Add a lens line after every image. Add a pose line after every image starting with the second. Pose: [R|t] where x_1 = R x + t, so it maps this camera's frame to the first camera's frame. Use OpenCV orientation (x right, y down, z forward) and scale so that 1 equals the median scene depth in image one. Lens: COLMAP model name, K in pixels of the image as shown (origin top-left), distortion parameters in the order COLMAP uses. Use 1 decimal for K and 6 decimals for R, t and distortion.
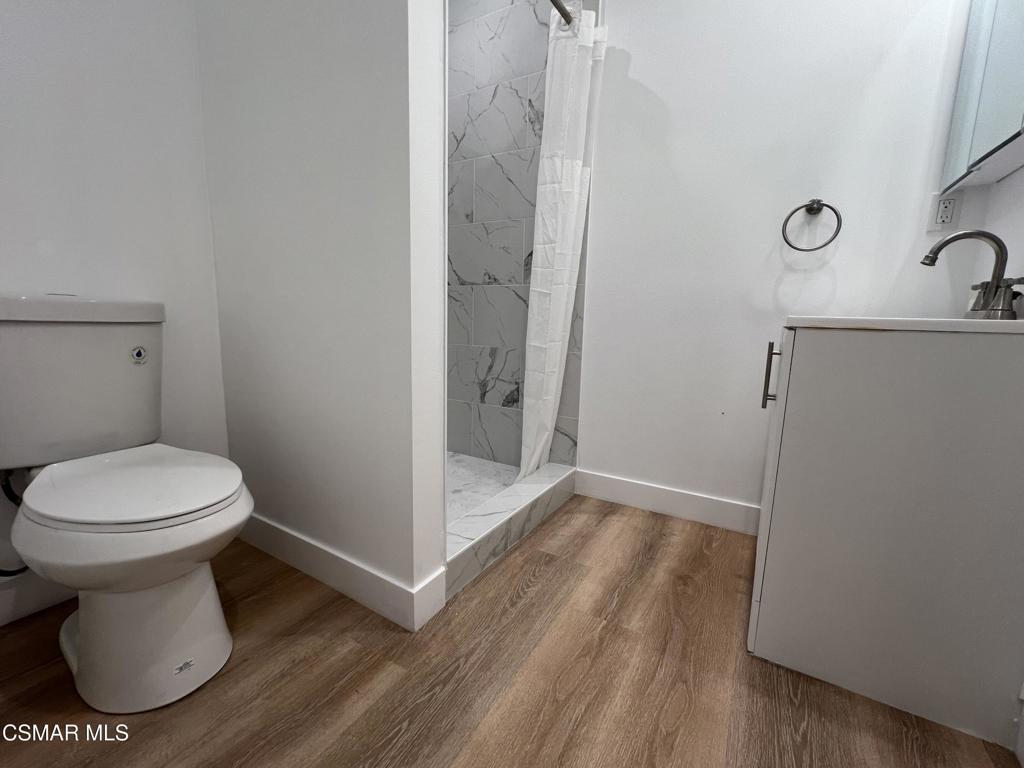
lens RADIAL K [[440.9, 0, 507.0], [0, 440.9, 383.7], [0, 0, 1]] dist [-0.005531, 0.001688]
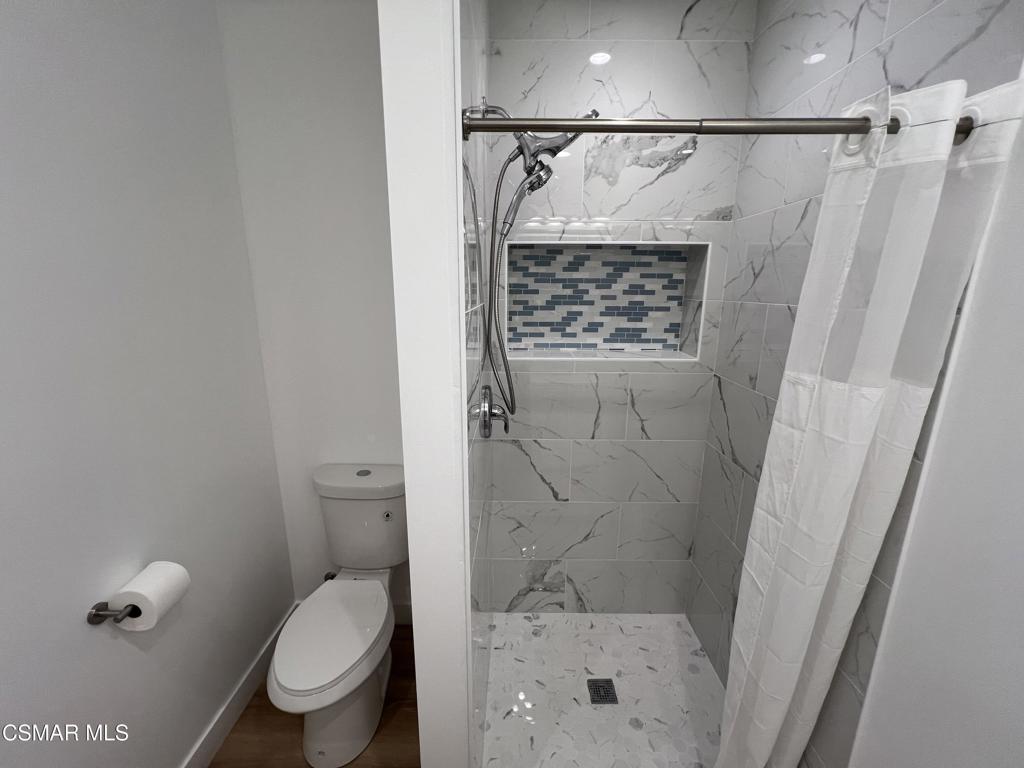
lens RADIAL K [[410.9, 0, 509.5], [0, 410.9, 382.1], [0, 0, 1]] dist [-0.003043, 0.000506]
pose [[0.511036, 0.172792, -0.842012, 0.361671], [-0.127150, 0.984006, 0.124761, -0.543692], [0.850103, 0.043305, 0.524833, 0.423309]]
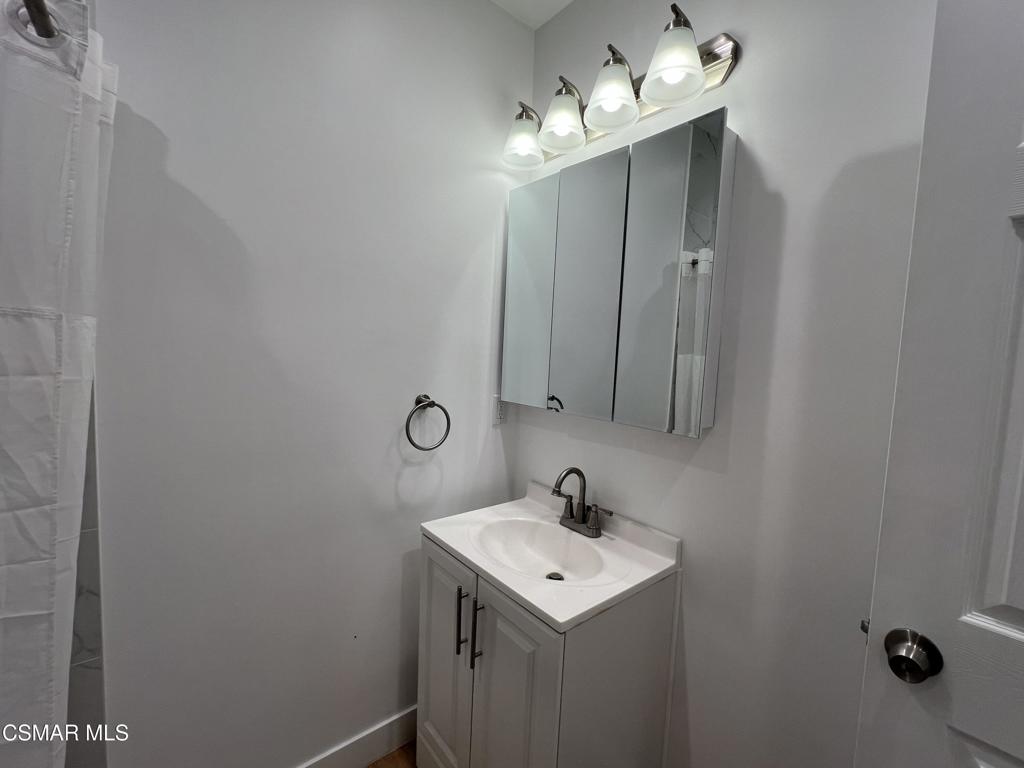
lens RADIAL K [[440.9, 0, 512.3], [0, 440.9, 384.2], [0, 0, 1]] dist [-0.005531, 0.001688]
pose [[0.335460, -0.085955, 0.938125, -0.144886], [0.110133, 0.992578, 0.051562, -0.425636], [-0.935594, 0.086022, 0.342437, 0.424553]]
